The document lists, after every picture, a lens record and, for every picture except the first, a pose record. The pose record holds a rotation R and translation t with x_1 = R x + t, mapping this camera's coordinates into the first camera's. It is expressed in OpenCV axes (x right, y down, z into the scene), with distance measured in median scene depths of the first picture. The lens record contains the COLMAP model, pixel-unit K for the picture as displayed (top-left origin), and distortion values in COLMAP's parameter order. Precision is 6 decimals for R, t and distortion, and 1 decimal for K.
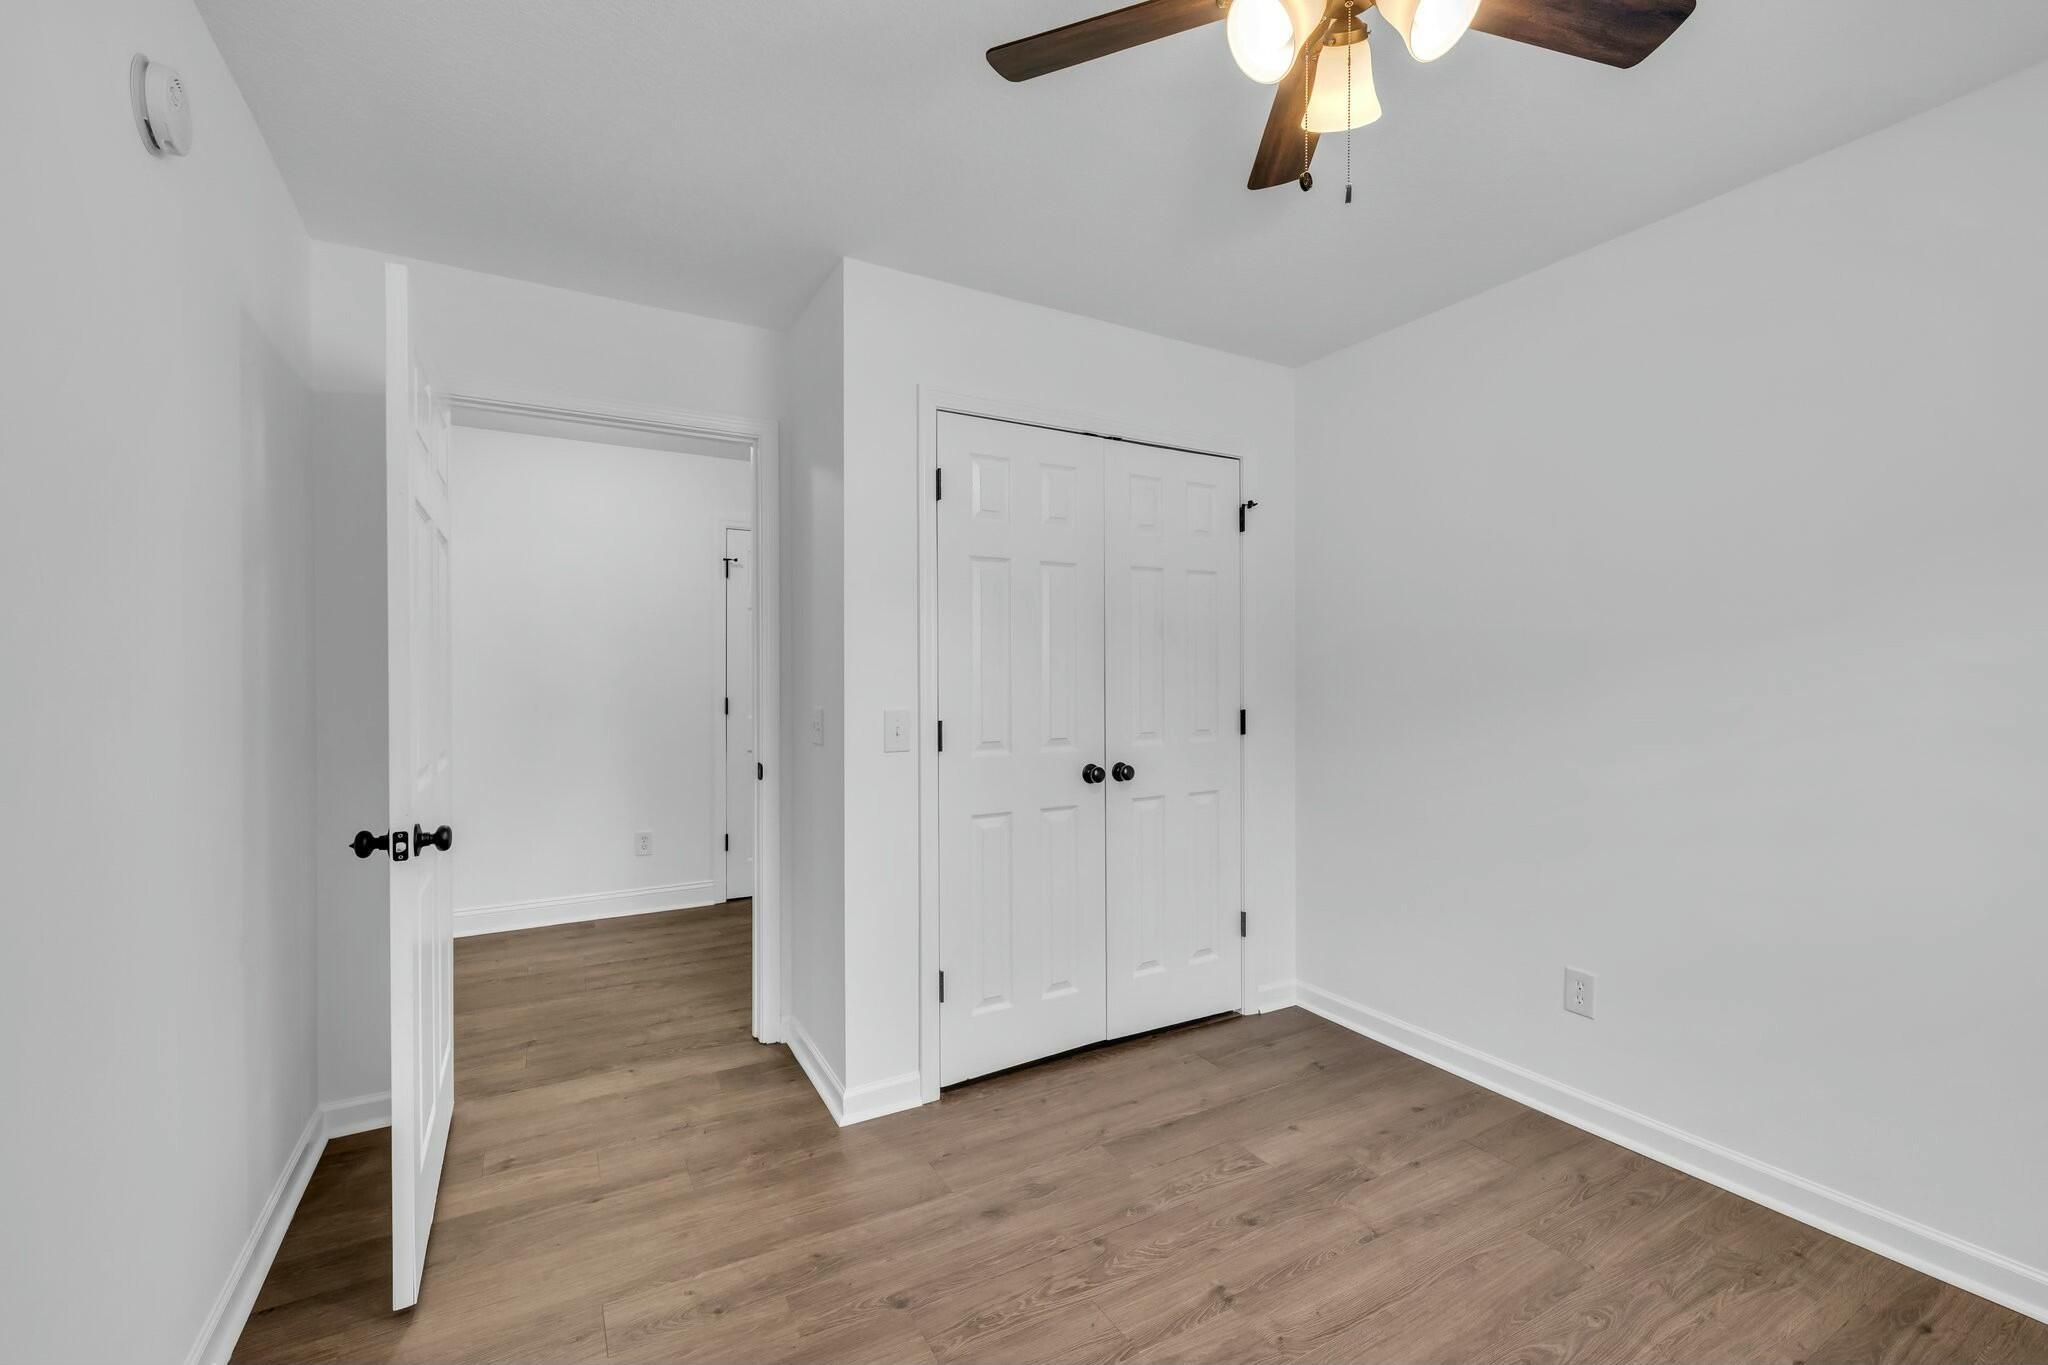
lens RADIAL K [[868.9, 0, 1025.8], [0, 868.9, 680.7], [0, 0, 1]] dist [-0.000520, -0.000008]
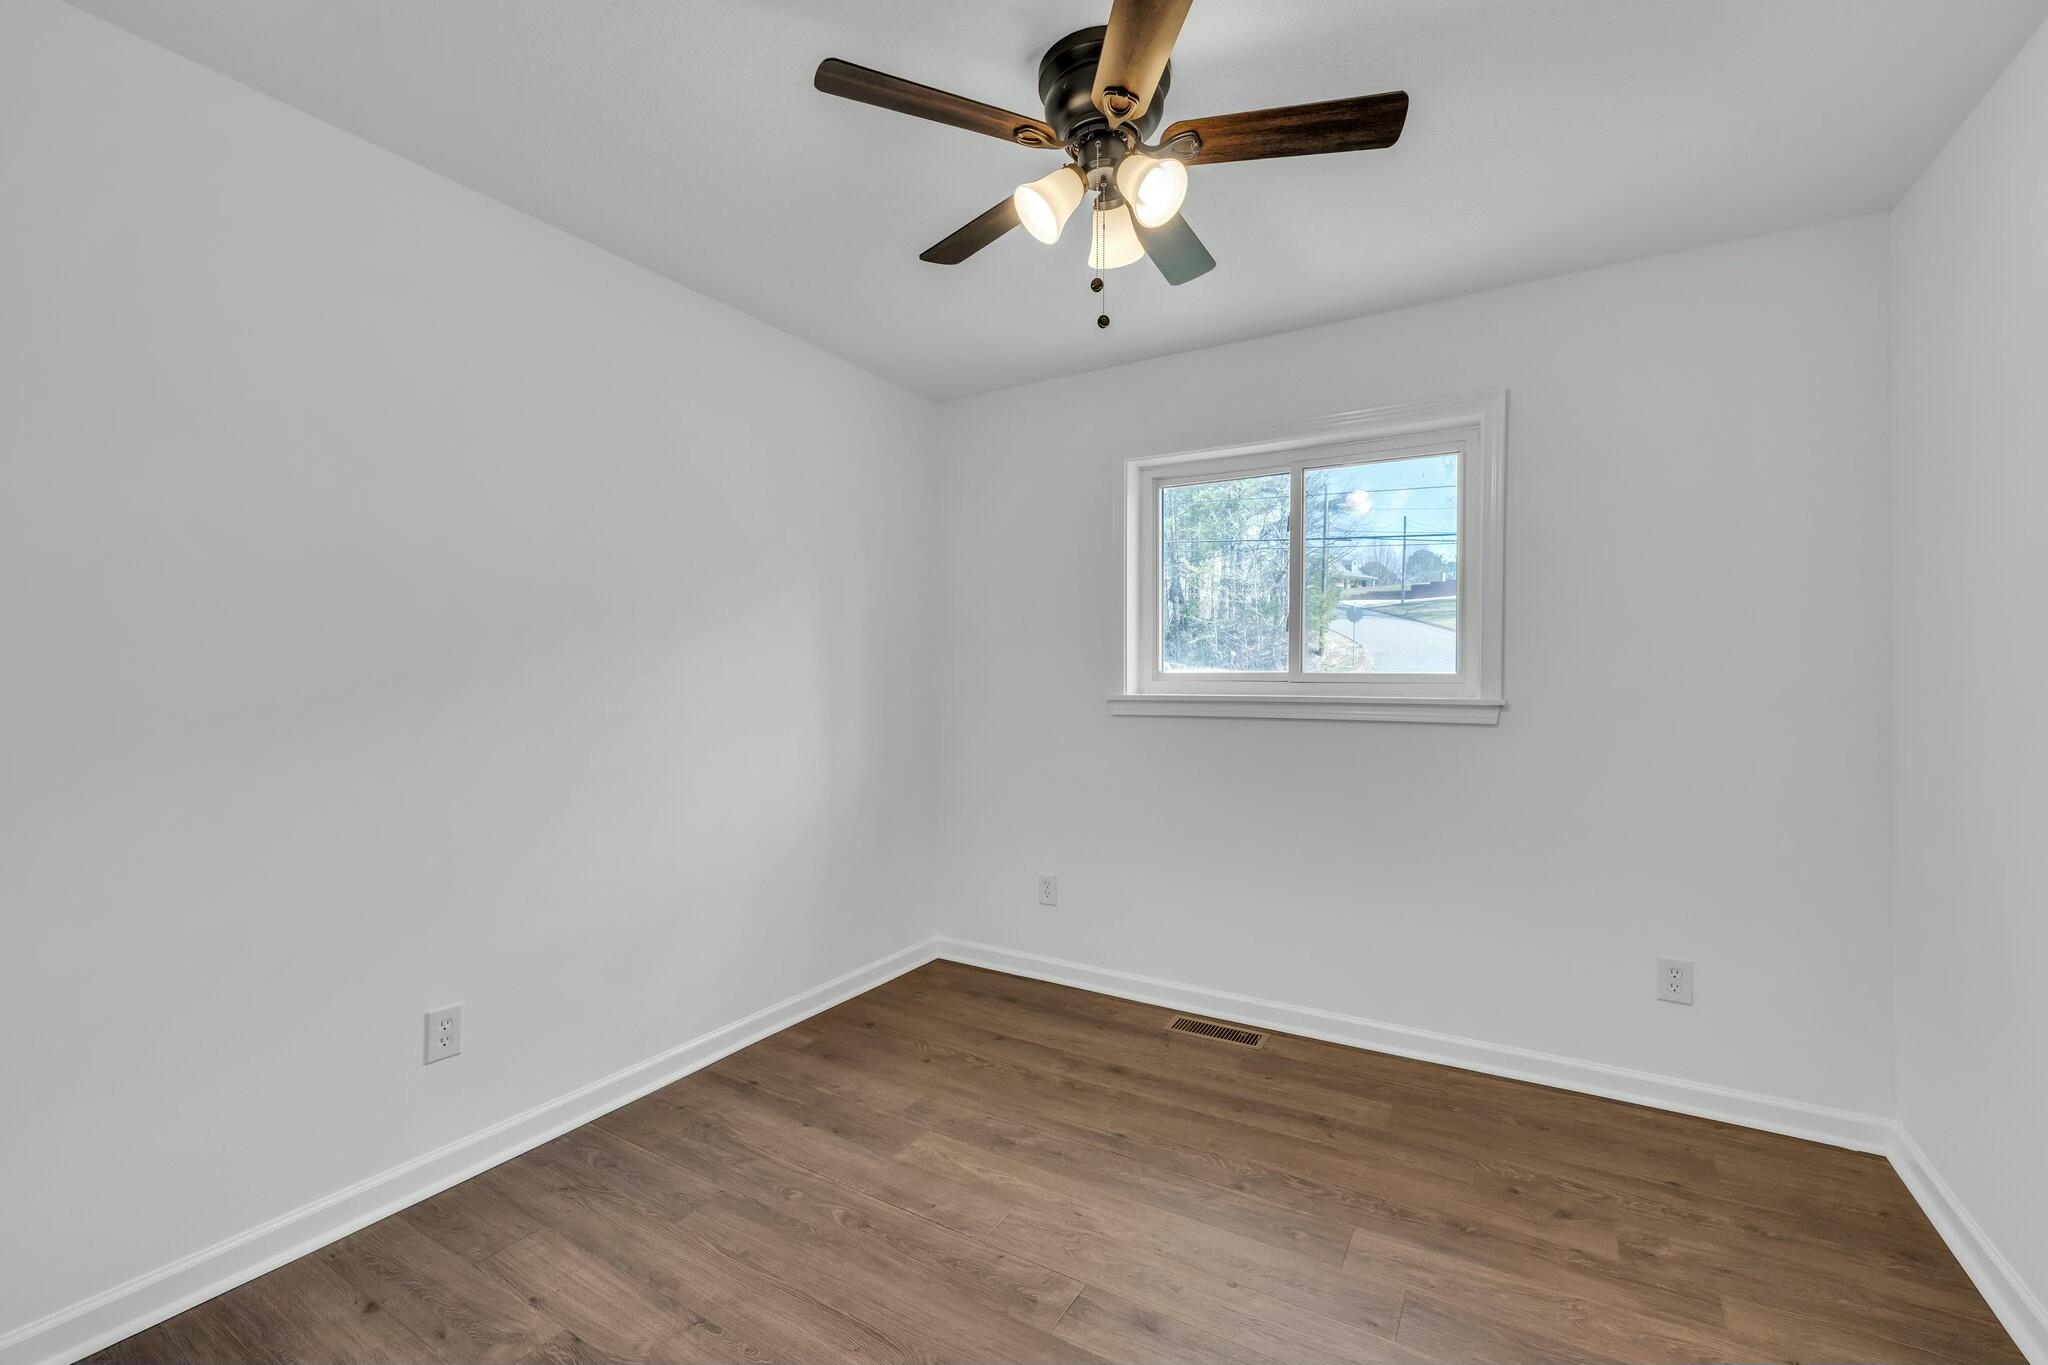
lens RADIAL K [[868.9, 0, 1024.3], [0, 868.9, 678.2], [0, 0, 1]] dist [-0.000520, -0.000008]
pose [[-0.497754, -0.000171, 0.867319, -0.482127], [0.000052, 1.000000, 0.000228, 0.007680], [-0.867319, 0.000158, -0.497754, 1.127130]]
